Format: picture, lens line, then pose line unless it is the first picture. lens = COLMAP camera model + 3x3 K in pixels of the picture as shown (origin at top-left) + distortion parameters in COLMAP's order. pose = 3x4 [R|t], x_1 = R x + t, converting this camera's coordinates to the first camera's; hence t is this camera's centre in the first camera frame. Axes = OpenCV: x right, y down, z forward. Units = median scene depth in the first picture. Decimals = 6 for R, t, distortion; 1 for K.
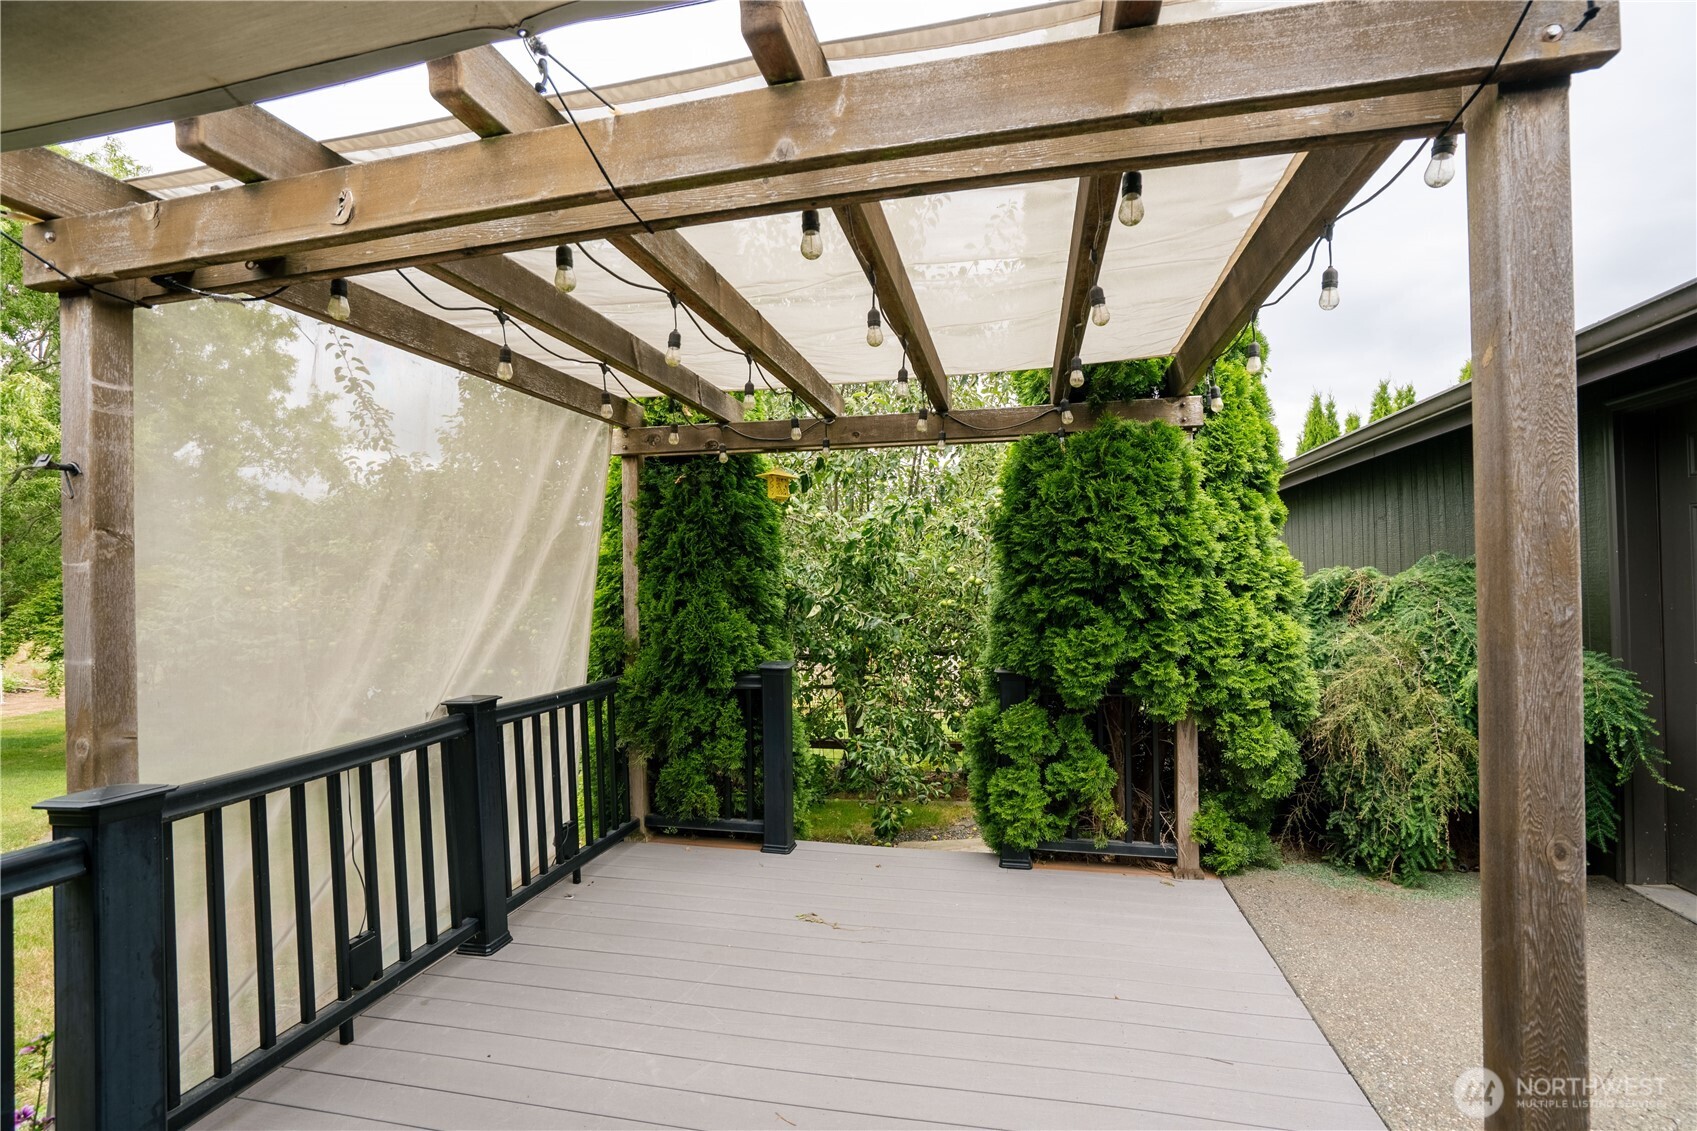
lens RADIAL K [[770.8, 0, 848.5], [0, 770.8, 565.5], [0, 0, 1]] dist [-0.055290, 0.000587]
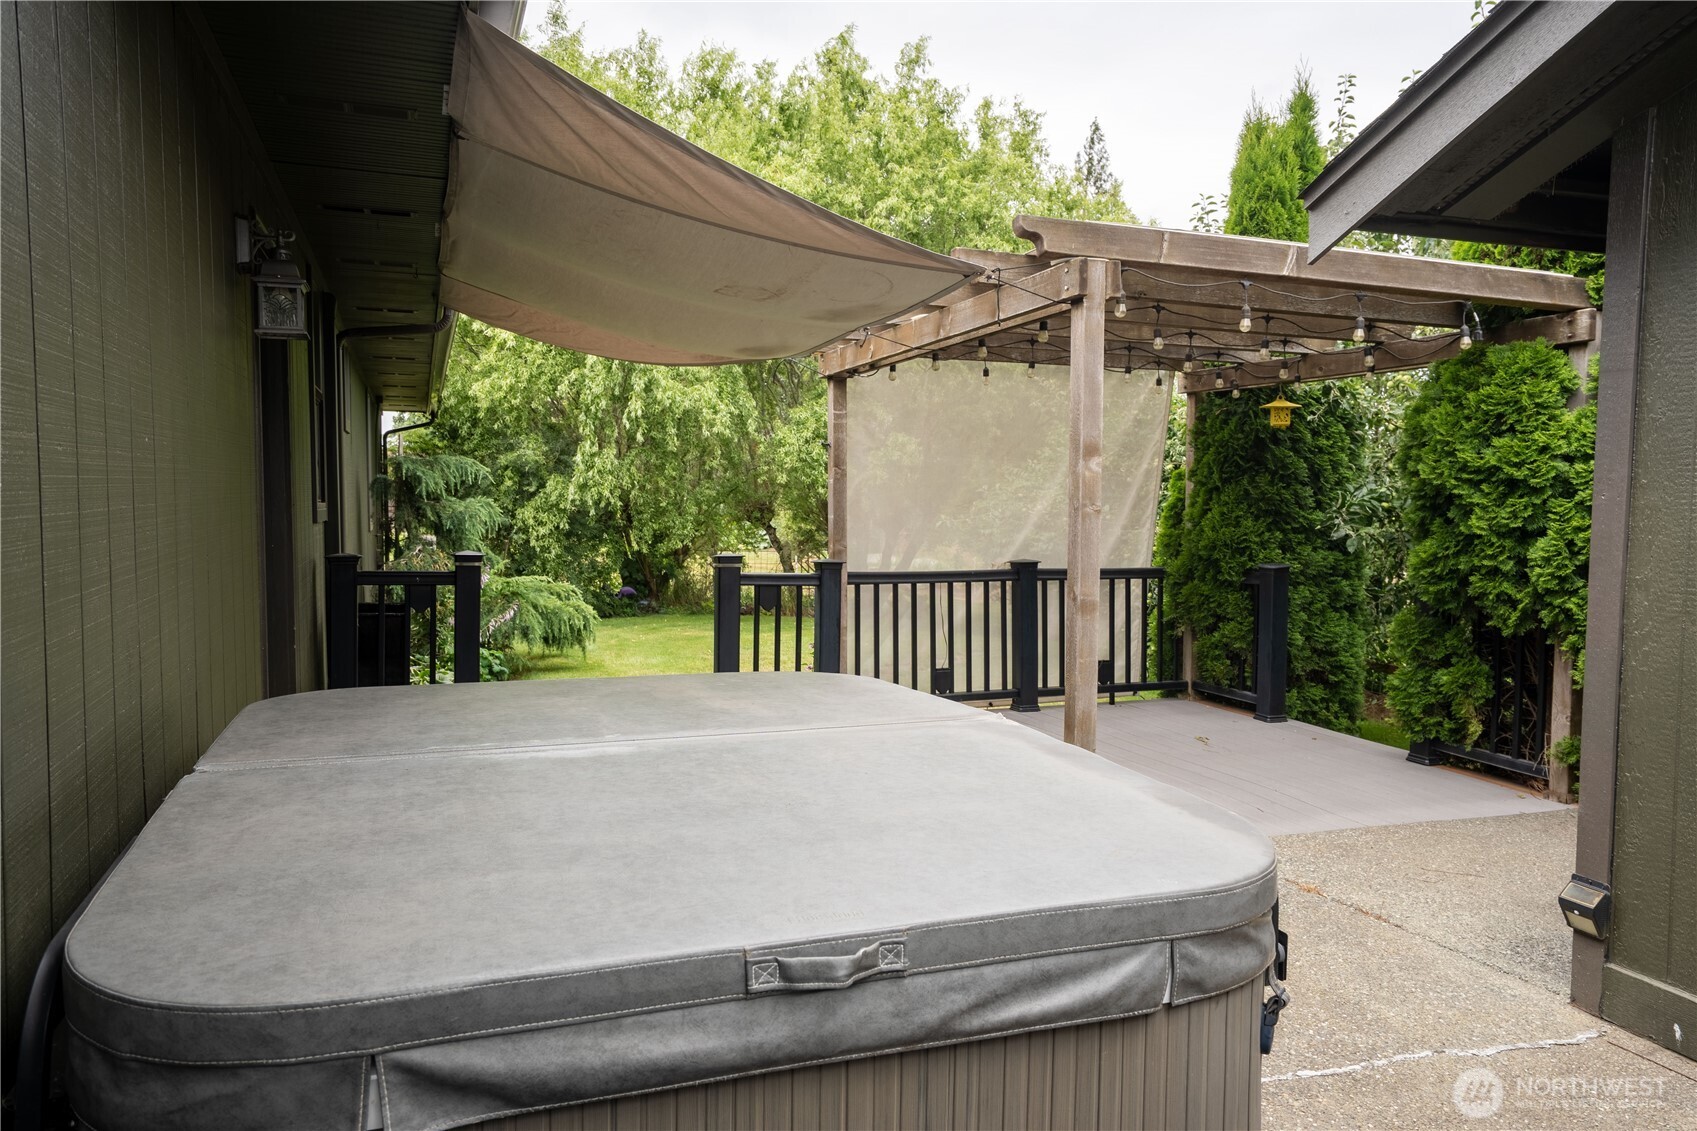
lens RADIAL K [[1196.1, 0, 848.5], [0, 1196.1, 565.5], [0, 0, 1]] dist [0.001896, 0.000760]
pose [[0.542345, 0.068515, -0.837358, 1.241250], [-0.003521, 0.996846, 0.079284, -0.017529], [0.840149, -0.040050, 0.540875, -0.622937]]
